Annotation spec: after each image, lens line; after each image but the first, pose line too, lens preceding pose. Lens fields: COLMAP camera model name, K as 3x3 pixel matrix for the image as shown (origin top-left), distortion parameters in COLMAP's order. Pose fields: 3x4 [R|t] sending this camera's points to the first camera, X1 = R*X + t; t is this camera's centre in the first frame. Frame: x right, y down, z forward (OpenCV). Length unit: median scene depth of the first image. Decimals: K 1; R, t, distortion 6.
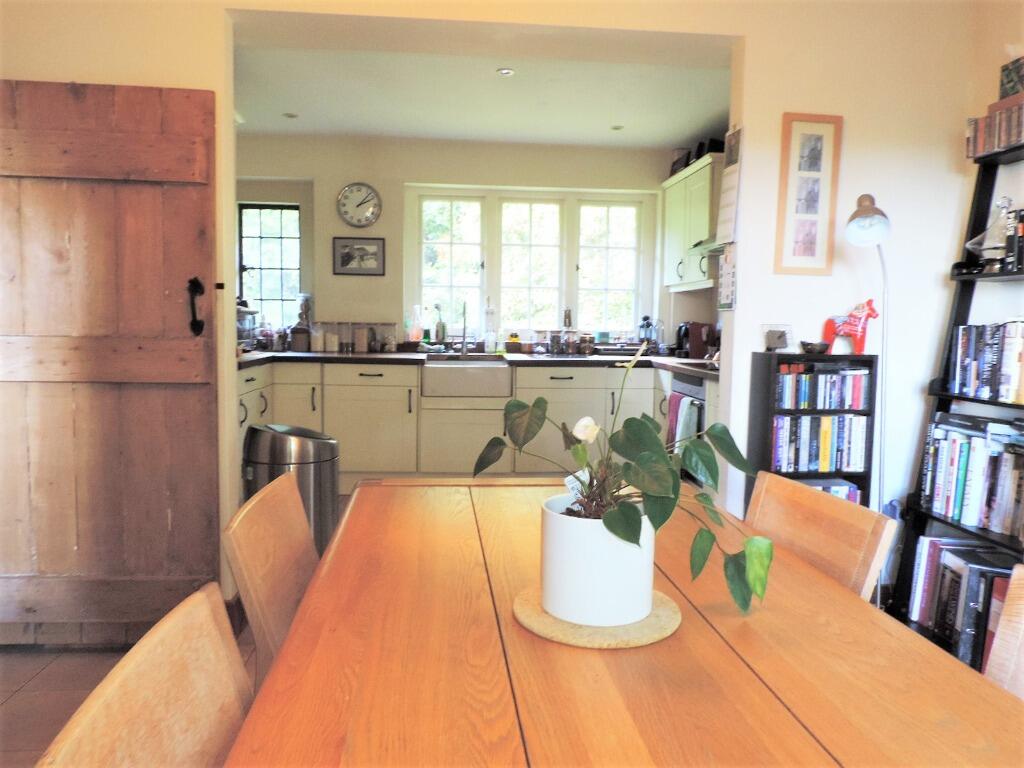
lens RADIAL K [[732.2, 0, 512.0], [0, 732.2, 384.0], [0, 0, 1]] dist [-0.005481, -0.004790]
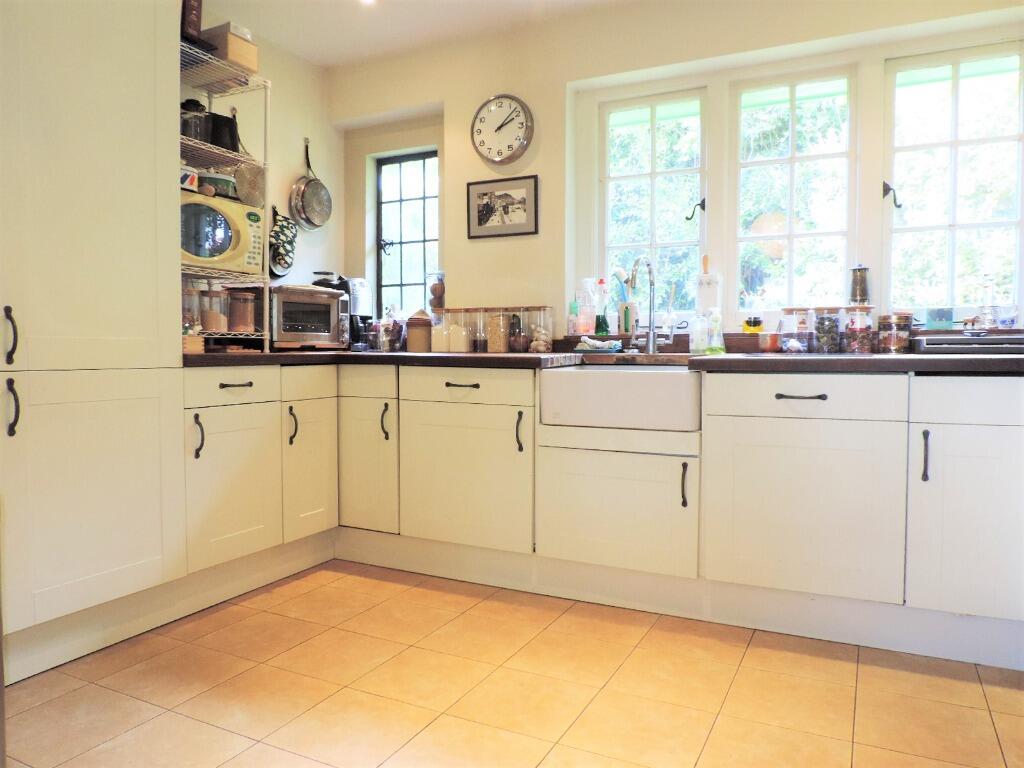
lens RADIAL K [[732.2, 0, 512.0], [0, 732.2, 384.0], [0, 0, 1]] dist [-0.005481, -0.004790]
pose [[0.851330, 0.009823, -0.524538, 0.143610], [-0.033207, 0.998829, -0.035191, 0.006114], [0.523578, 0.047378, 0.850660, 0.453222]]
